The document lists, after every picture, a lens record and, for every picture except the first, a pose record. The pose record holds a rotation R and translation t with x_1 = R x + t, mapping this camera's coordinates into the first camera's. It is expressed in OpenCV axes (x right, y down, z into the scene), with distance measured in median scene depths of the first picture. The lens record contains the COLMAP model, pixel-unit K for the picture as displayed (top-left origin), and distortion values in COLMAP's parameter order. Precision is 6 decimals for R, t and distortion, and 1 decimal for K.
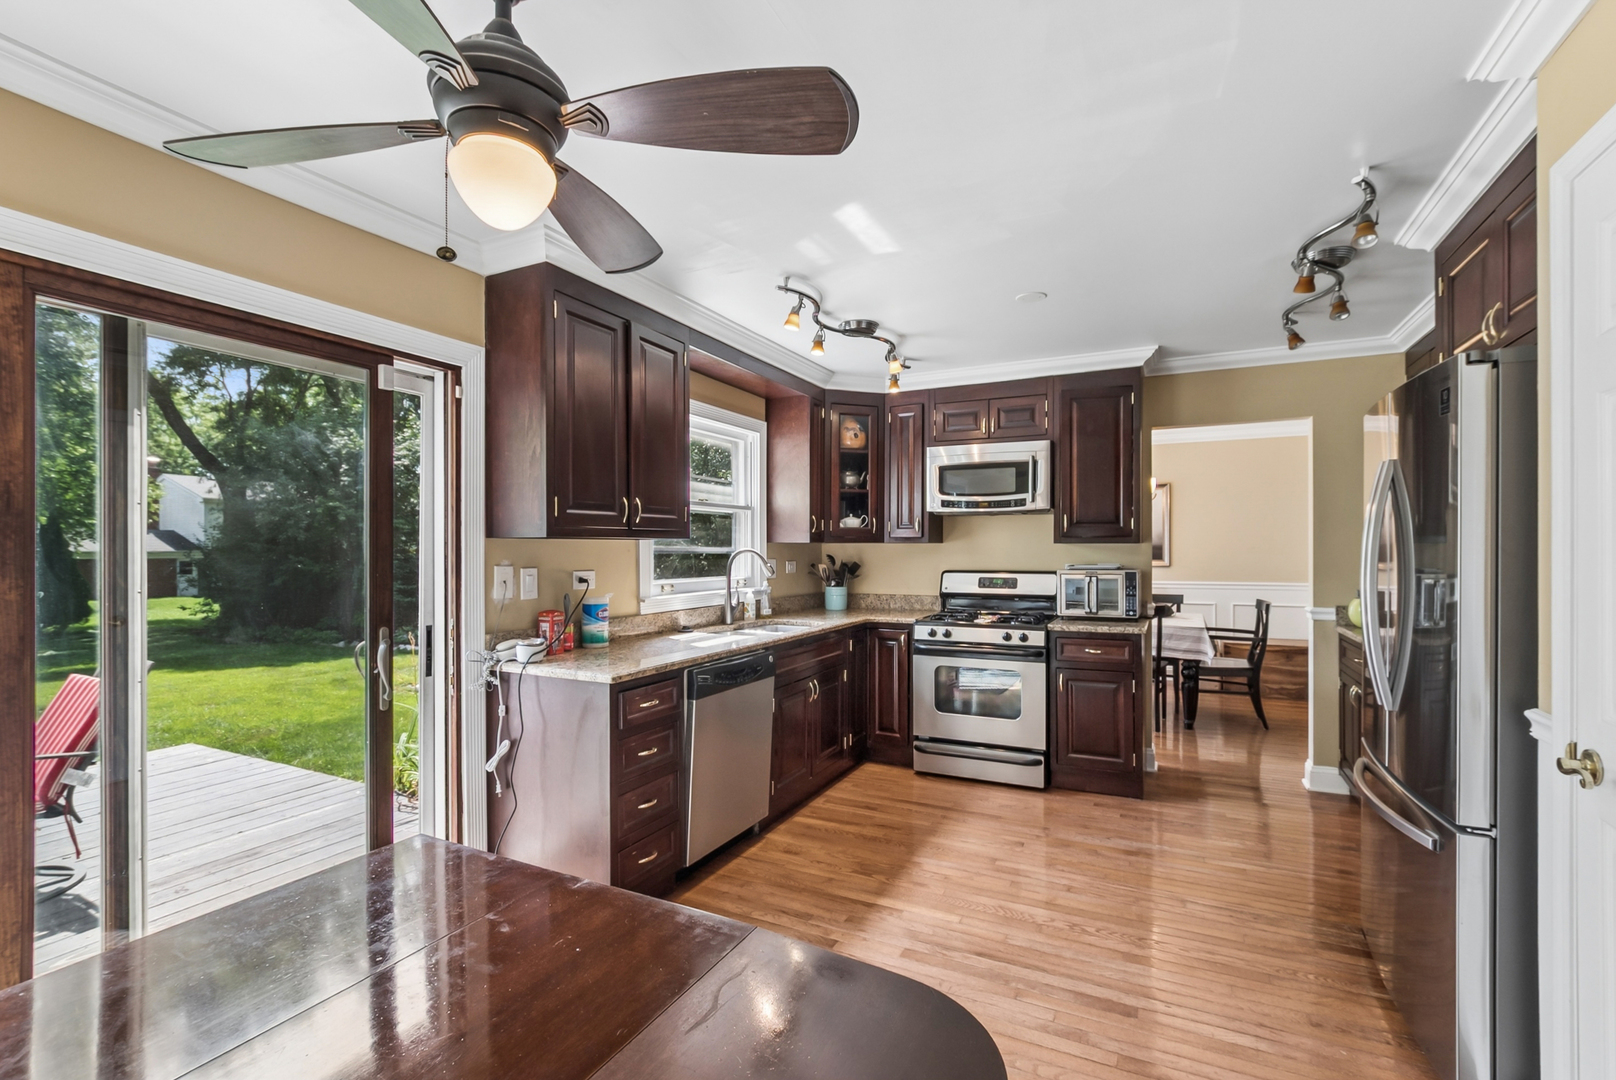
lens RADIAL K [[706.8, 0, 820.3], [0, 706.8, 545.9], [0, 0, 1]] dist [-0.000798, 0.000795]
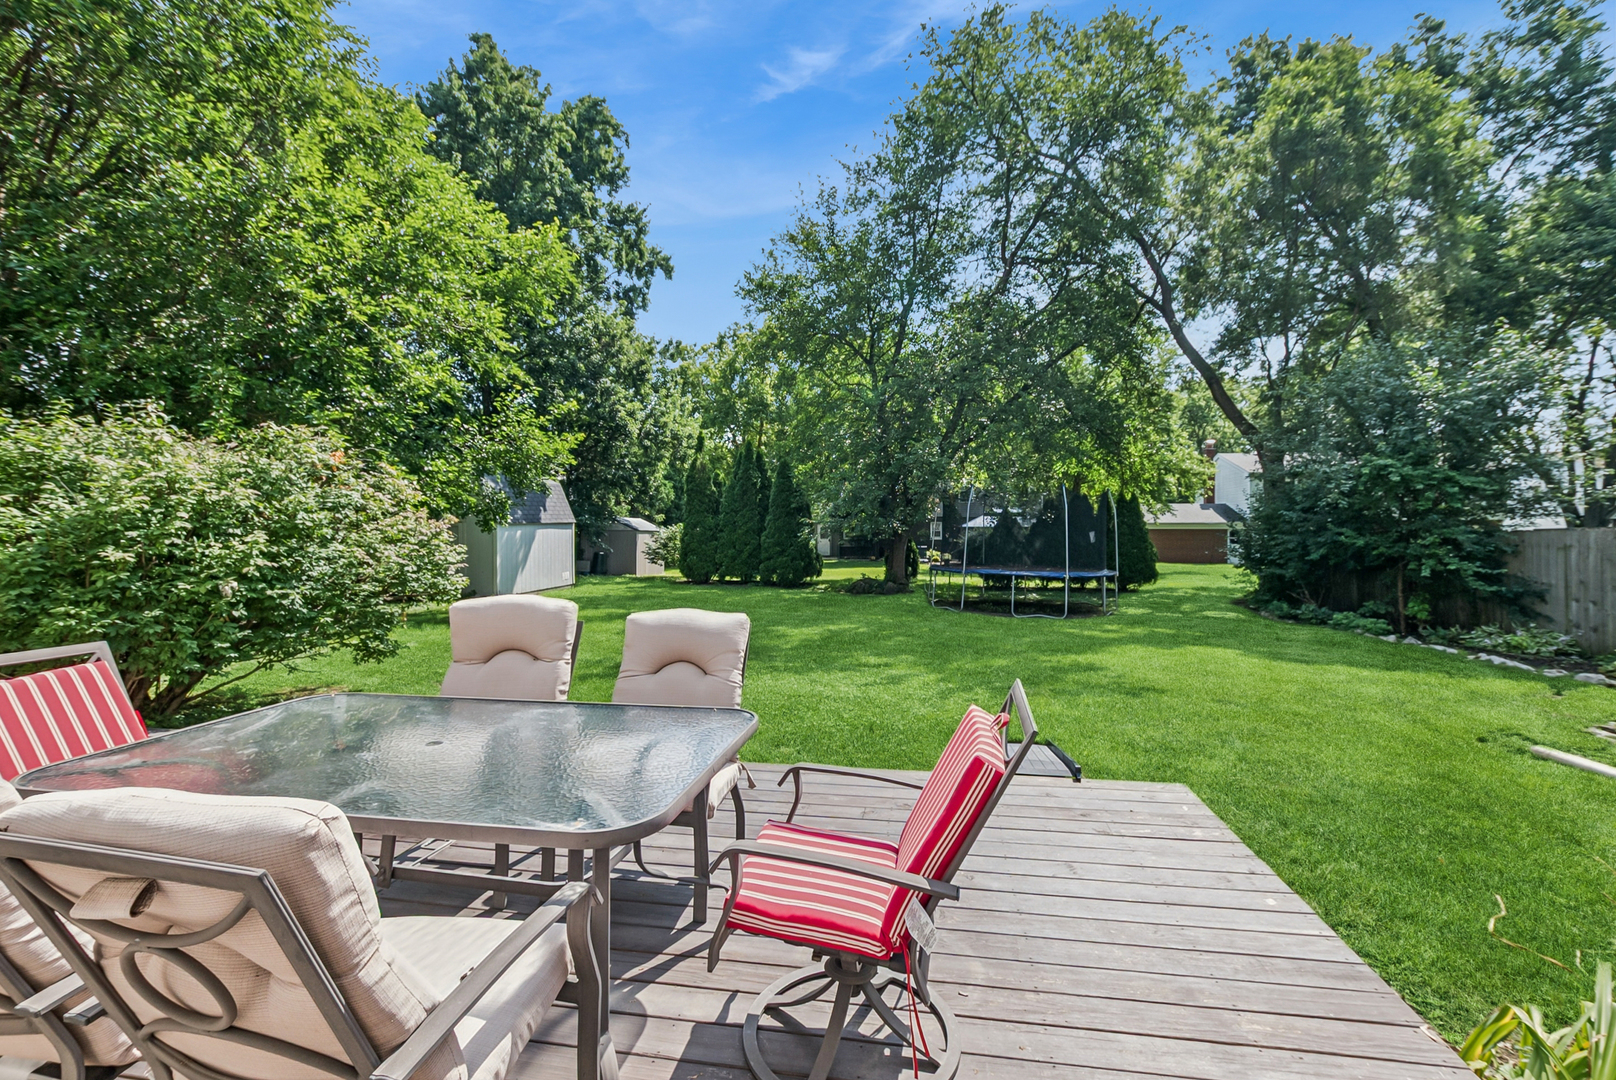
lens RADIAL K [[706.8, 0, 818.7], [0, 706.8, 533.5], [0, 0, 1]] dist [-0.000798, 0.000795]
pose [[0.297468, 0.017871, -0.954564, -0.086146], [0.001328, 0.999816, 0.019132, 0.004055], [0.954731, -0.006959, 0.297390, 0.114381]]
